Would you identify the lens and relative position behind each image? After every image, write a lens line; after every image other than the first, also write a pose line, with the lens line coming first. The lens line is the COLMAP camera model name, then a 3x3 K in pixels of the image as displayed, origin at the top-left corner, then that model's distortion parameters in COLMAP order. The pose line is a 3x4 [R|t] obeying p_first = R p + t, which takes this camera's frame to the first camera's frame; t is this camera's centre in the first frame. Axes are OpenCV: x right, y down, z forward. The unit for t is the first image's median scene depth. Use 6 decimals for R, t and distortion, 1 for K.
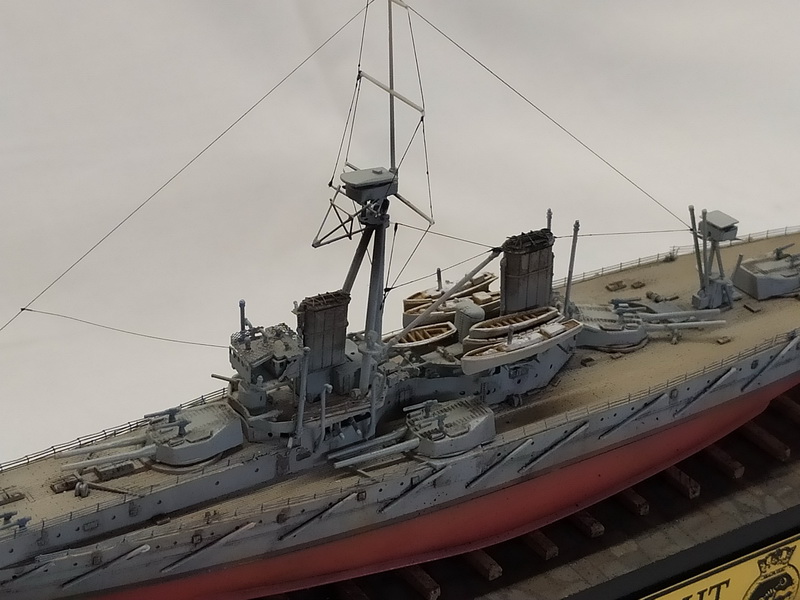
lens RADIAL K [[1831.4, 0, 400.0], [0, 1831.4, 300.0], [0, 0, 1]] dist [0.314062, -3.012342]
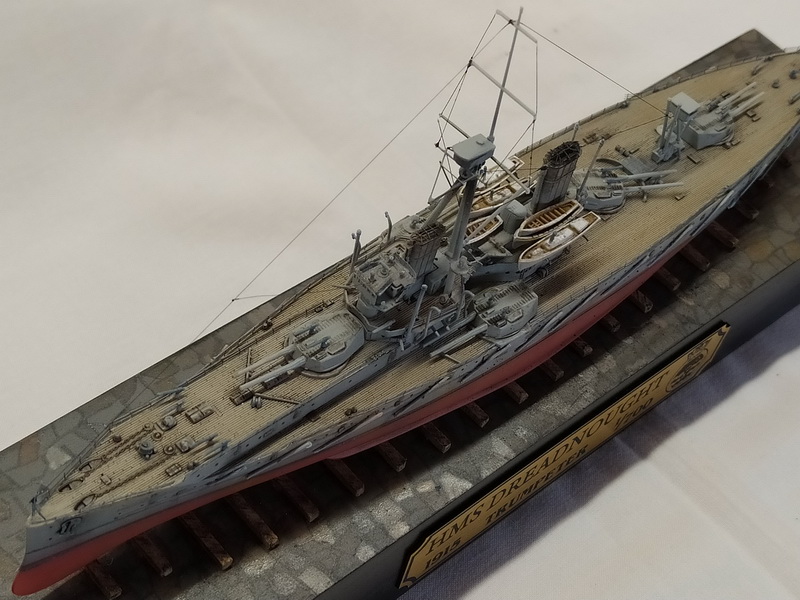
lens RADIAL K [[1495.2, 0, 400.0], [0, 1495.2, 300.0], [0, 0, 1]] dist [0.226493, -1.656032]
pose [[0.979074, -0.036459, 0.200210, -0.264215], [-0.040672, 0.928914, 0.368054, -0.331743], [-0.199397, -0.368495, 0.907993, 0.051527]]
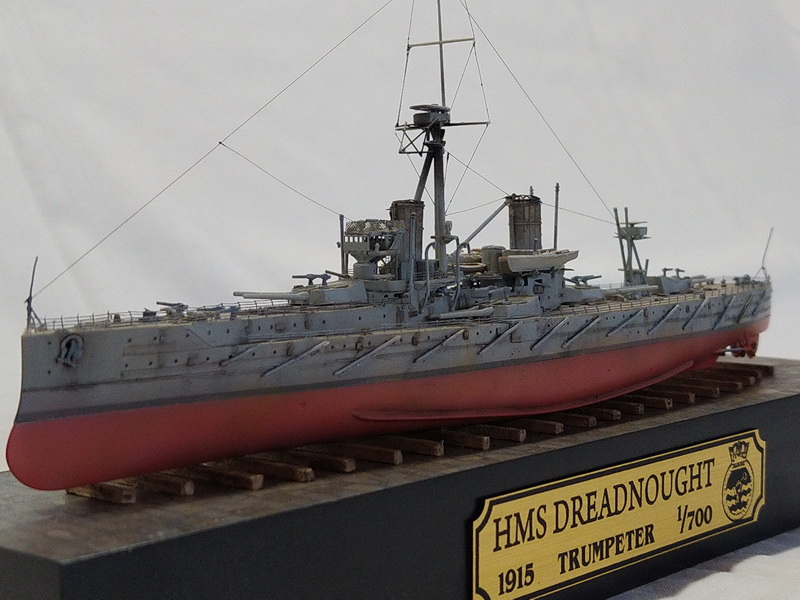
lens RADIAL K [[1495.2, 0, 400.0], [0, 1495.2, 300.0], [0, 0, 1]] dist [0.226493, -1.656032]
pose [[0.962055, -0.064431, 0.265139, -0.325419], [0.170174, 0.901261, -0.398459, 0.473375], [-0.213286, 0.428459, 0.878027, 0.106349]]
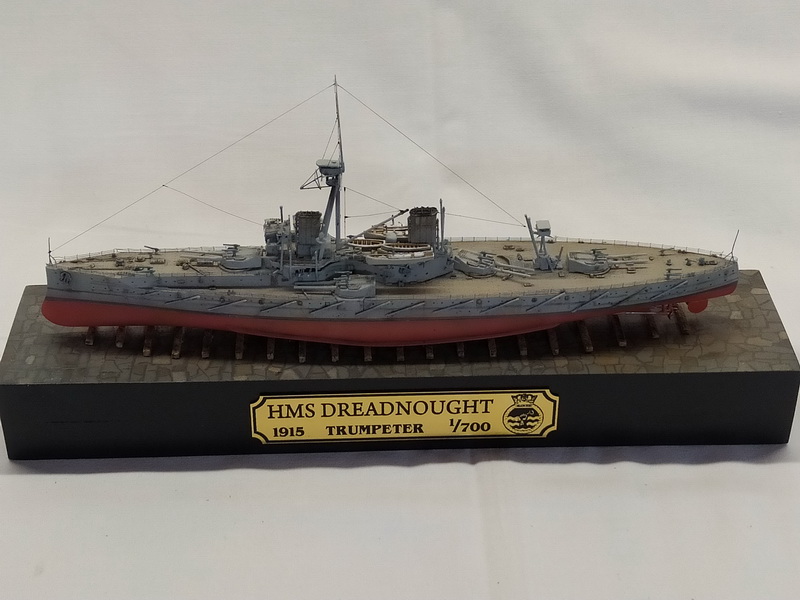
lens RADIAL K [[1495.2, 0, 400.0], [0, 1495.2, 300.0], [0, 0, 1]] dist [0.226493, -1.656032]
pose [[0.858421, 0.255946, -0.444527, 0.873246], [-0.225207, 0.966681, 0.121694, -0.142794], [0.460863, -0.004354, 0.887461, -0.545324]]
